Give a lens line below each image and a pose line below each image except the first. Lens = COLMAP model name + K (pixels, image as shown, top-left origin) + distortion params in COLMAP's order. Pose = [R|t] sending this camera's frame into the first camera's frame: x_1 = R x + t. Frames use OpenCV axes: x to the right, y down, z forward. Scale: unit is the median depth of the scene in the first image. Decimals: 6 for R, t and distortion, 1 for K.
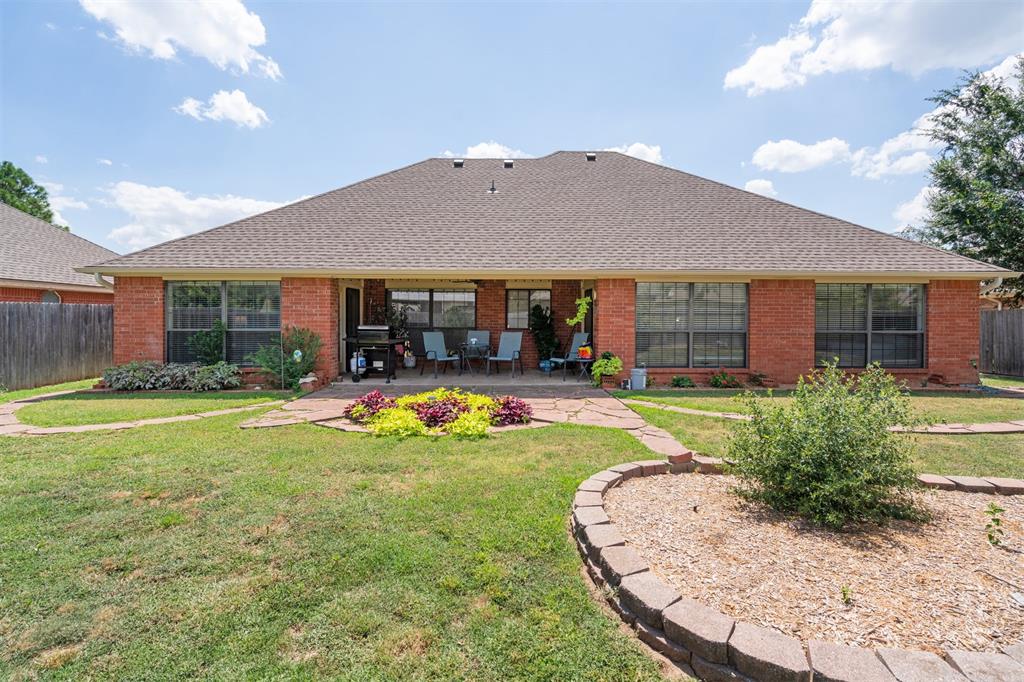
lens RADIAL K [[472.1, 0, 514.9], [0, 472.1, 331.4], [0, 0, 1]] dist [-0.007295, 0.002247]
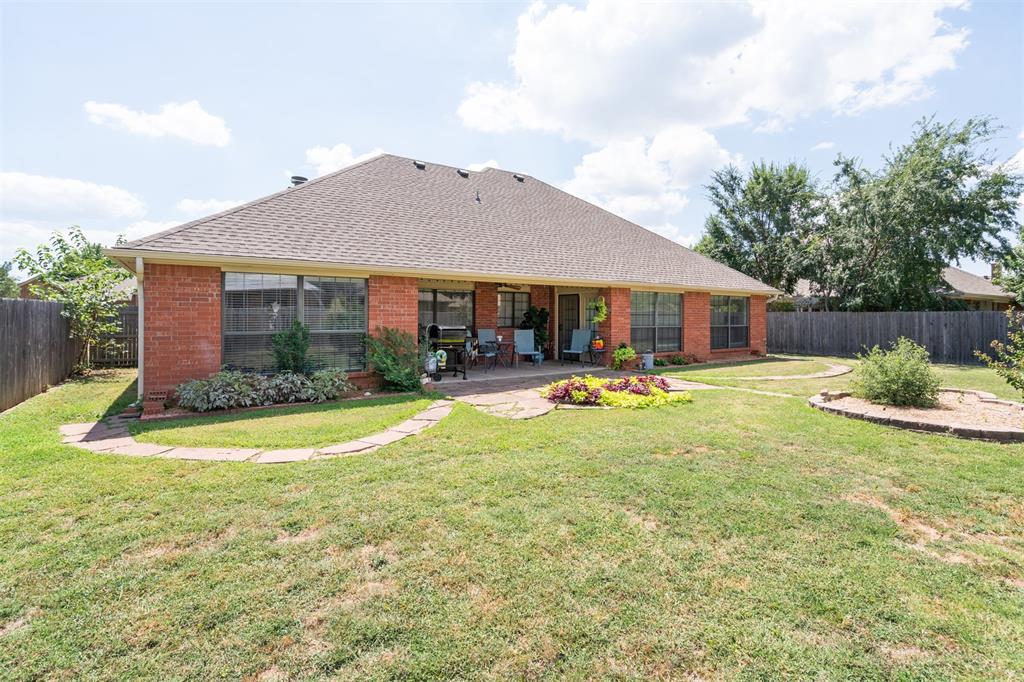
lens RADIAL K [[472.1, 0, 517.8], [0, 472.1, 316.3], [0, 0, 1]] dist [-0.007295, 0.002247]
pose [[0.832074, -0.000773, 0.554665, -0.756993], [0.015124, 0.999659, -0.021295, -0.007630], [-0.554459, 0.026108, 0.831801, 0.054351]]
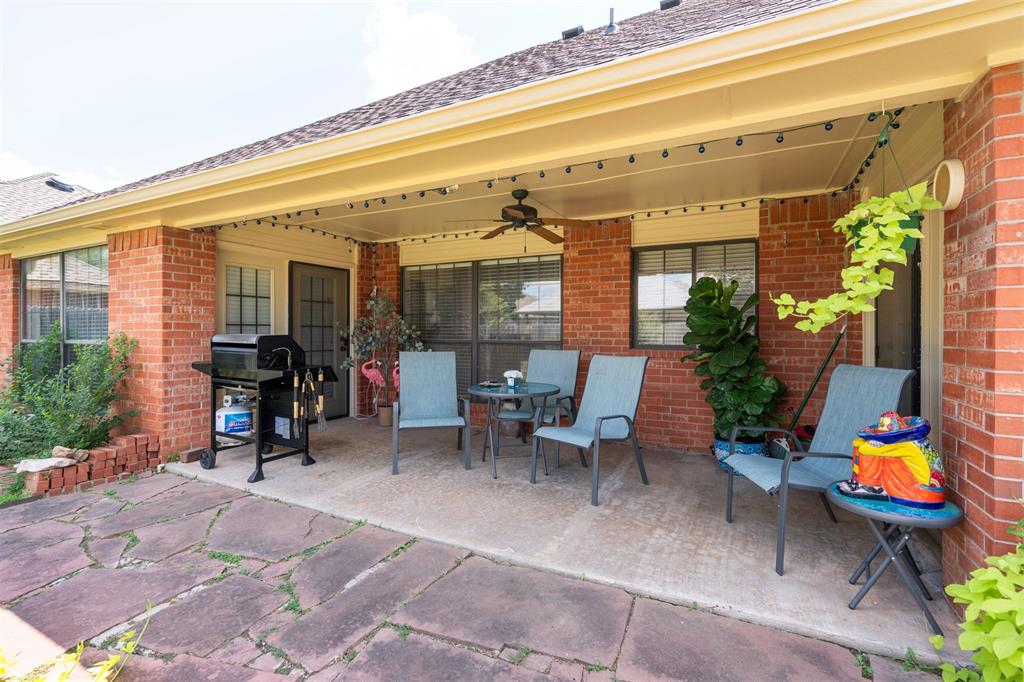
lens RADIAL K [[472.1, 0, 513.8], [0, 472.1, 337.6], [0, 0, 1]] dist [-0.007295, 0.002247]
pose [[0.886834, 0.004727, -0.462064, 0.098903], [-0.015949, 0.999665, -0.020384, -0.004729], [0.461813, 0.025446, 0.886612, 0.754957]]
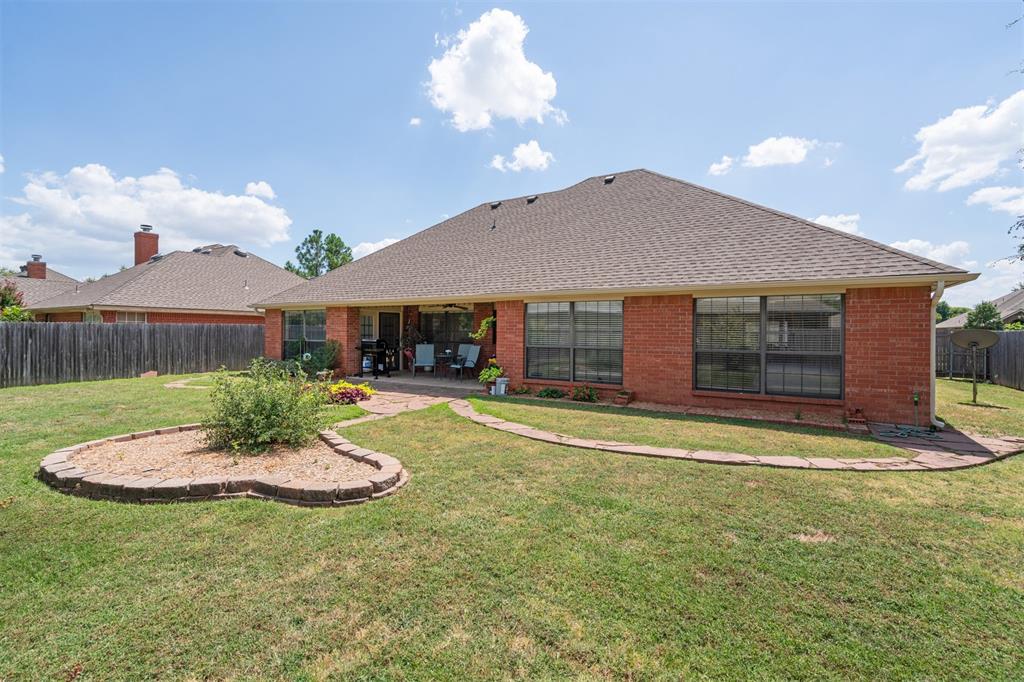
lens RADIAL K [[472.1, 0, 509.0], [0, 472.1, 338.4], [0, 0, 1]] dist [-0.007295, 0.002247]
pose [[0.843089, 0.010233, -0.537676, 0.830769], [-0.023890, 0.999545, -0.018436, 0.002869], [0.537243, 0.028388, 0.842950, 0.018802]]
